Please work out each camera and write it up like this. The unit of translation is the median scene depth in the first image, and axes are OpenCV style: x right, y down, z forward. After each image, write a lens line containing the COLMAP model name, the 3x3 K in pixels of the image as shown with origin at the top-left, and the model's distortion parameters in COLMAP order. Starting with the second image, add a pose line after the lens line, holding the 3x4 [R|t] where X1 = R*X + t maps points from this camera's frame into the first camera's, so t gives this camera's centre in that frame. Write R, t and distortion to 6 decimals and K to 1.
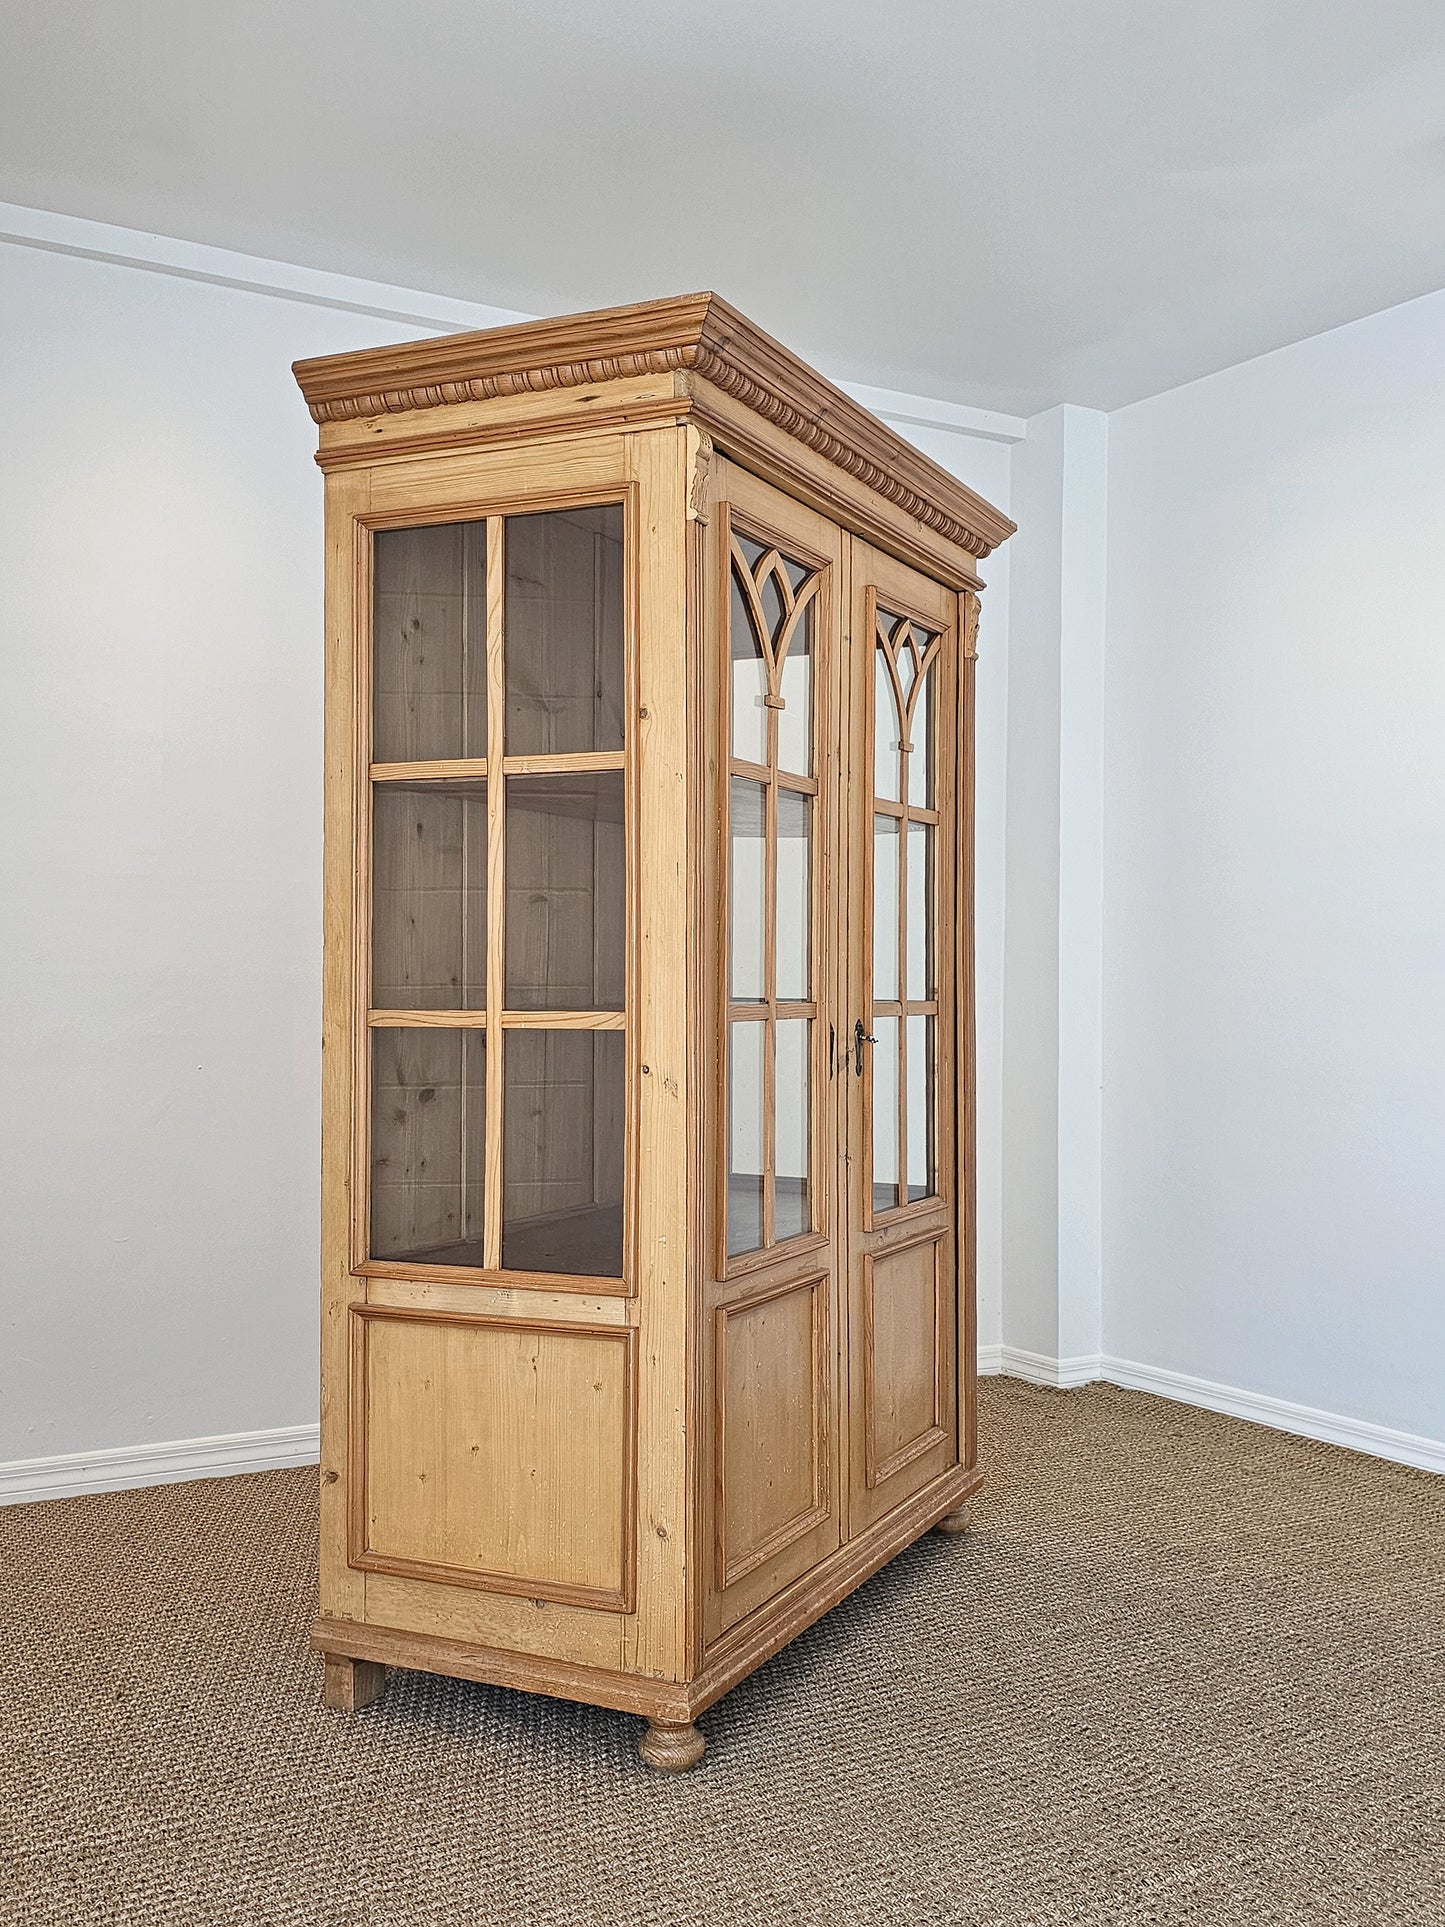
lens RADIAL K [[1861.7, 0, 834.6], [0, 1861.7, 963.5], [0, 0, 1]] dist [0.095054, -0.127572]
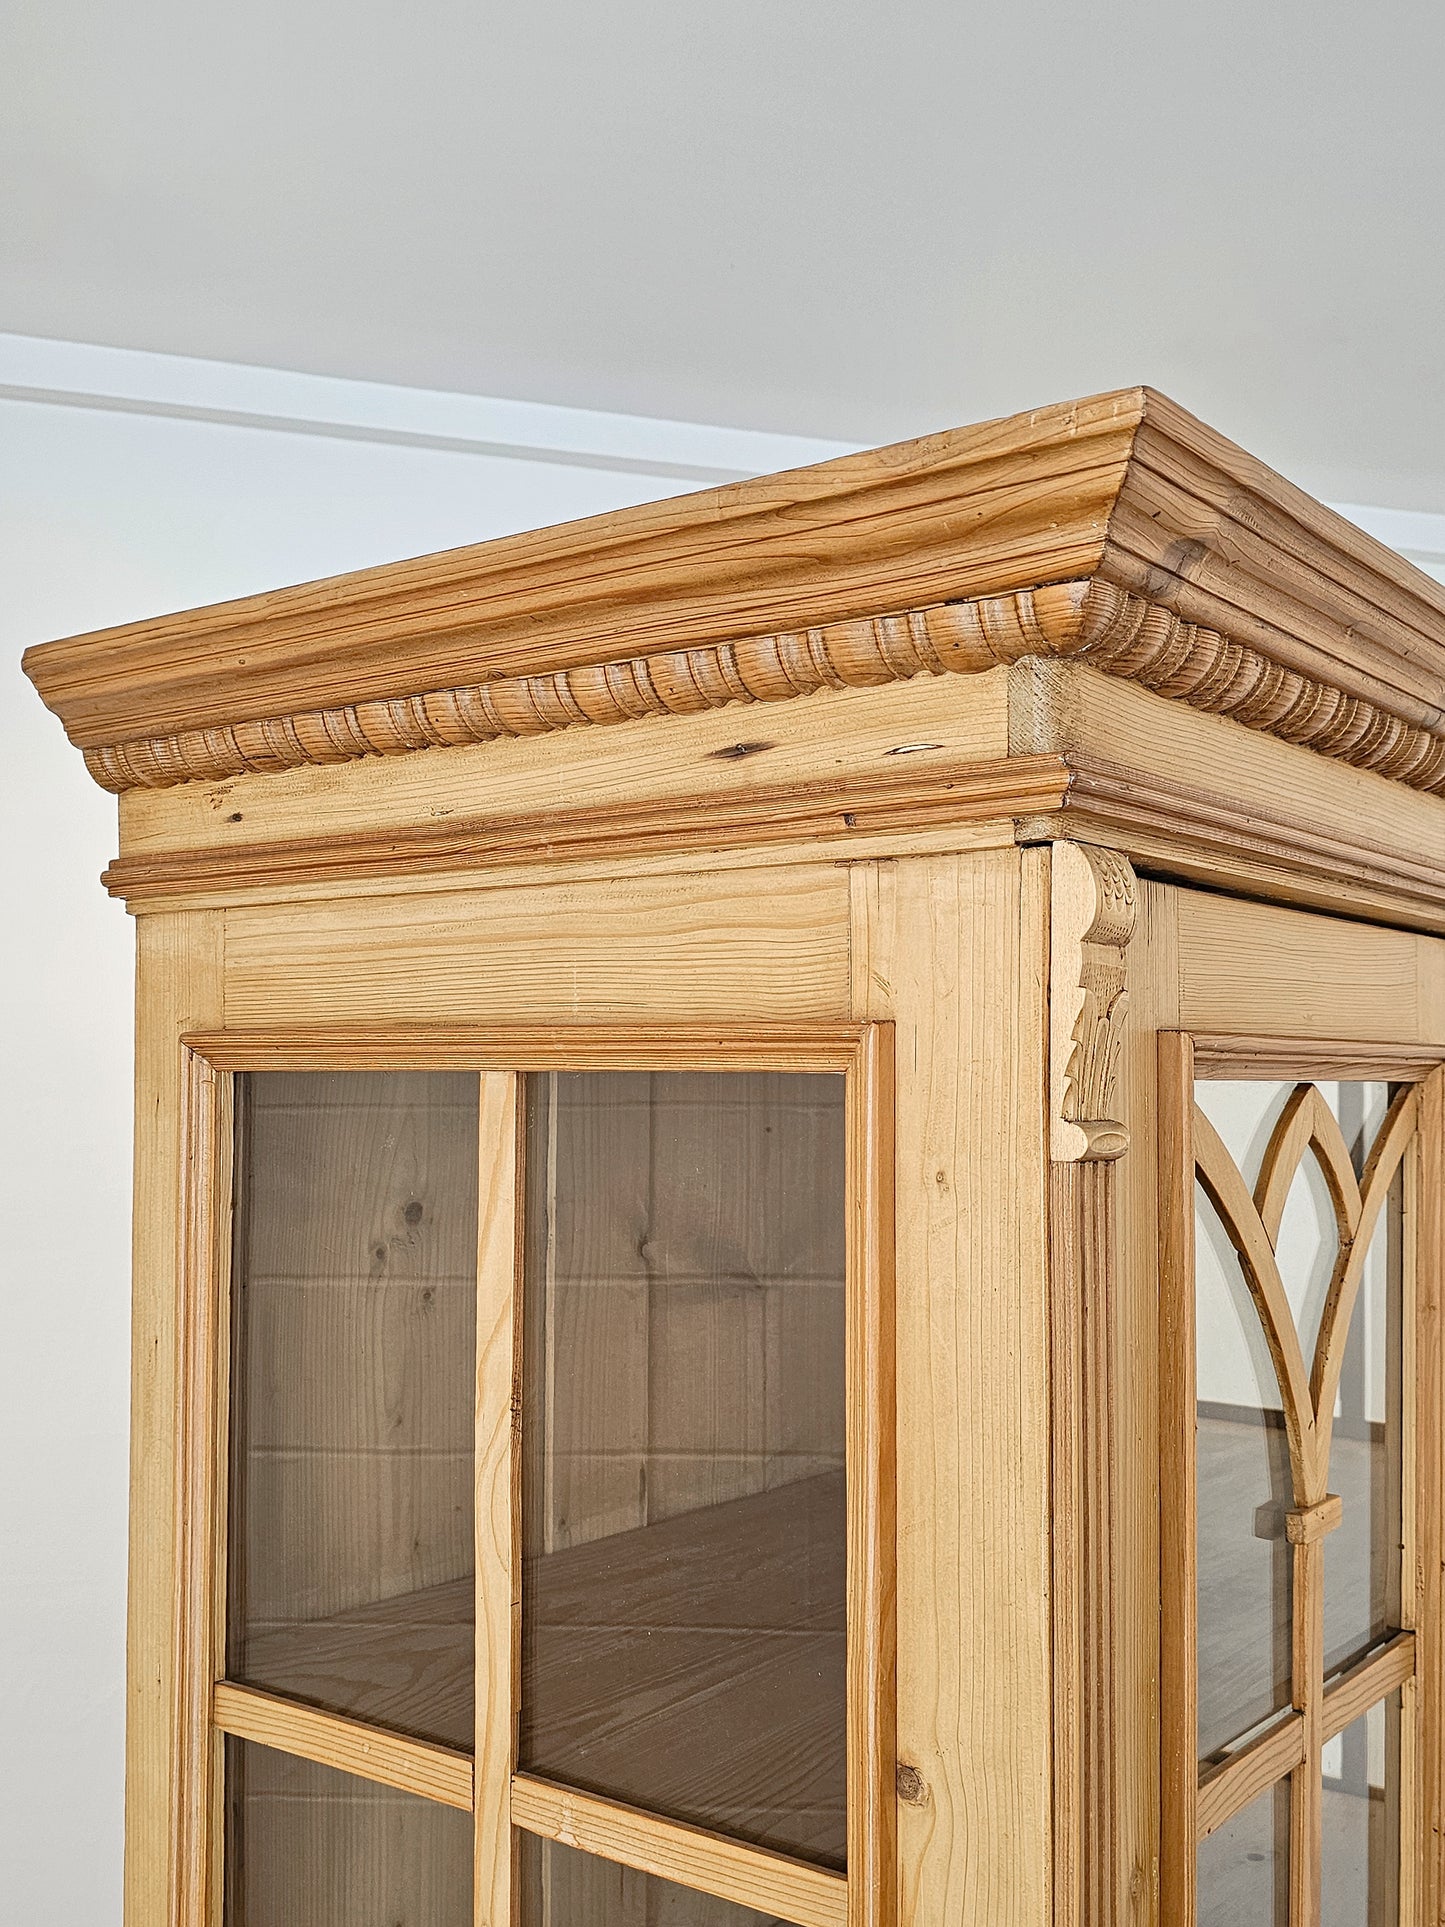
lens RADIAL K [[1861.7, 0, 834.6], [0, 1861.7, 963.5], [0, 0, 1]] dist [0.095054, -0.127572]
pose [[0.976984, -0.003880, -0.213278, -0.049219], [-0.006436, 0.998843, -0.047654, -0.249535], [0.213216, 0.047930, 0.975829, 0.697822]]
